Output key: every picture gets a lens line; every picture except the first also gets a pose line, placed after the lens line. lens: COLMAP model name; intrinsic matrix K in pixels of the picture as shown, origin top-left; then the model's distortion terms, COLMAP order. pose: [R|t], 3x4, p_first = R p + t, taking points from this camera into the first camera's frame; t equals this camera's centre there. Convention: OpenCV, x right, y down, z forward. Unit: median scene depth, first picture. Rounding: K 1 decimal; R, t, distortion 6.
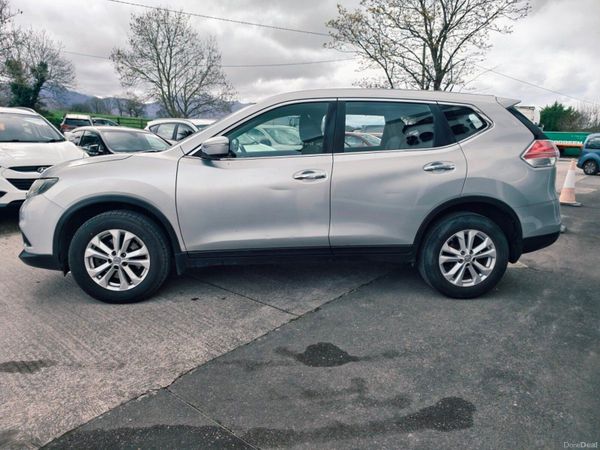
lens RADIAL K [[420.5, 0, 303.1], [0, 420.5, 222.9], [0, 0, 1]] dist [0.021505, -0.021583]
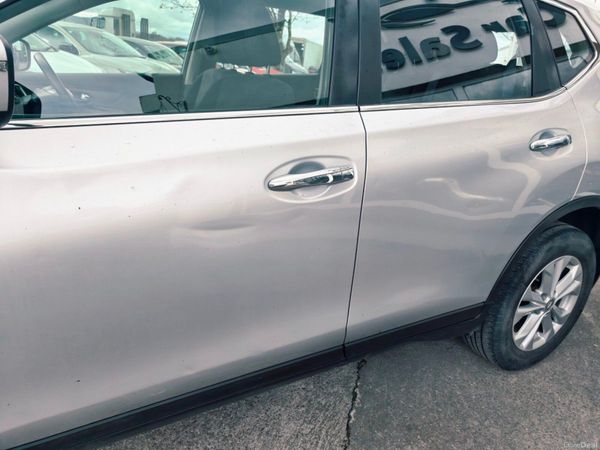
lens RADIAL K [[413.4, 0, 292.8], [0, 413.4, 214.2], [0, 0, 1]] dist [-0.003566, -0.005367]
pose [[0.917805, -0.080605, 0.388764, -0.118112], [0.011856, 0.984302, 0.176094, -0.132558], [-0.396856, -0.157010, 0.904352, 0.669347]]
